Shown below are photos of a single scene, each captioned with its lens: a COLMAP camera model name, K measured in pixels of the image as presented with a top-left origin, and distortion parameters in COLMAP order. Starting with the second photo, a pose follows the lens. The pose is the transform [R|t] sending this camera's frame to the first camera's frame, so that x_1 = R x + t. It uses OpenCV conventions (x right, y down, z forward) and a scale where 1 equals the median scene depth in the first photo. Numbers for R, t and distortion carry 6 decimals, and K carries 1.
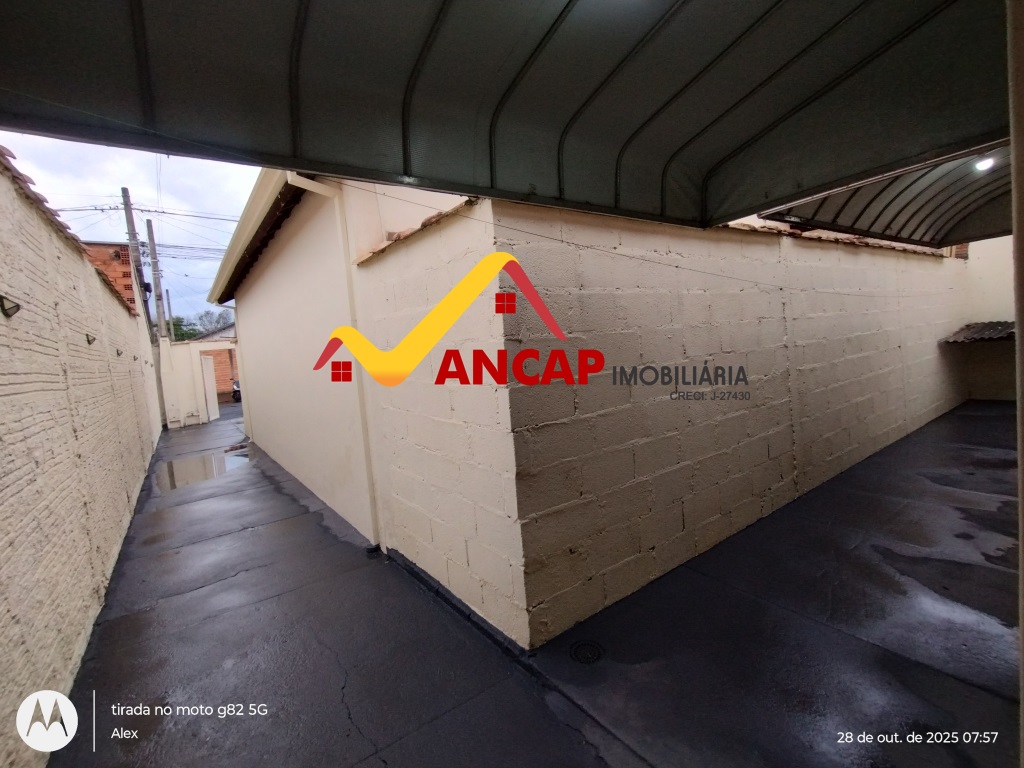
lens RADIAL K [[459.8, 0, 505.6], [0, 459.8, 383.2], [0, 0, 1]] dist [0.000477, 0.000077]
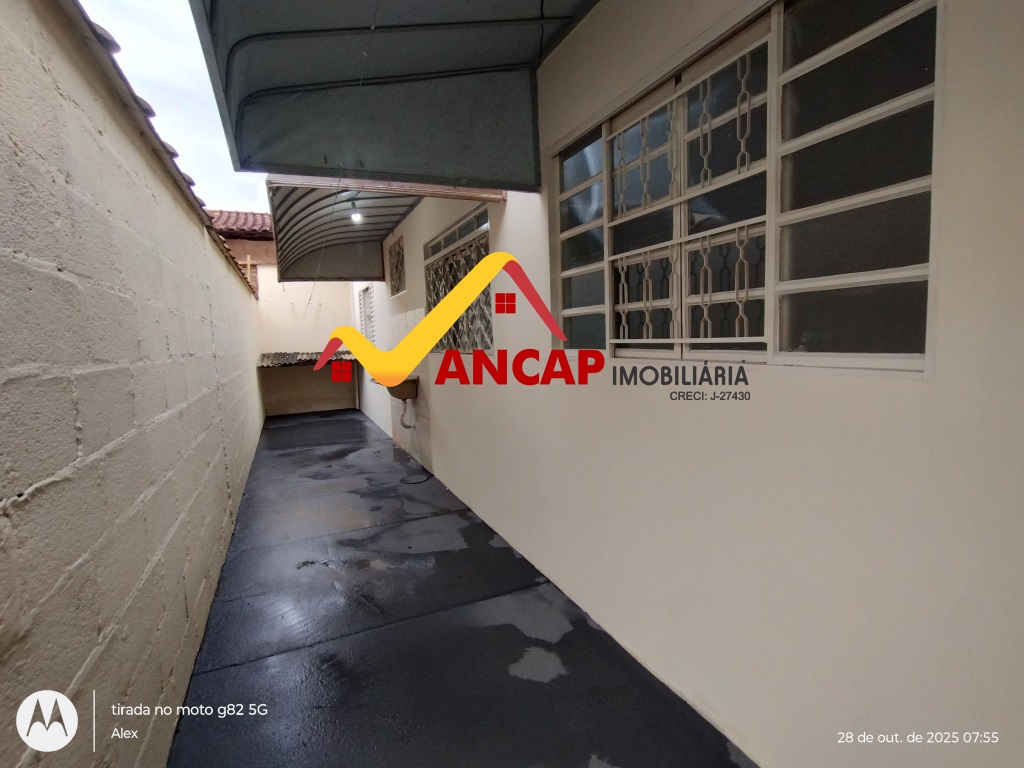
lens RADIAL K [[459.8, 0, 505.9], [0, 459.8, 379.3], [0, 0, 1]] dist [0.000477, 0.000077]
pose [[0.188375, -0.010923, 0.982036, -0.164786], [0.100881, 0.994864, -0.008285, 0.032178], [-0.976902, 0.100630, 0.188510, 0.412779]]
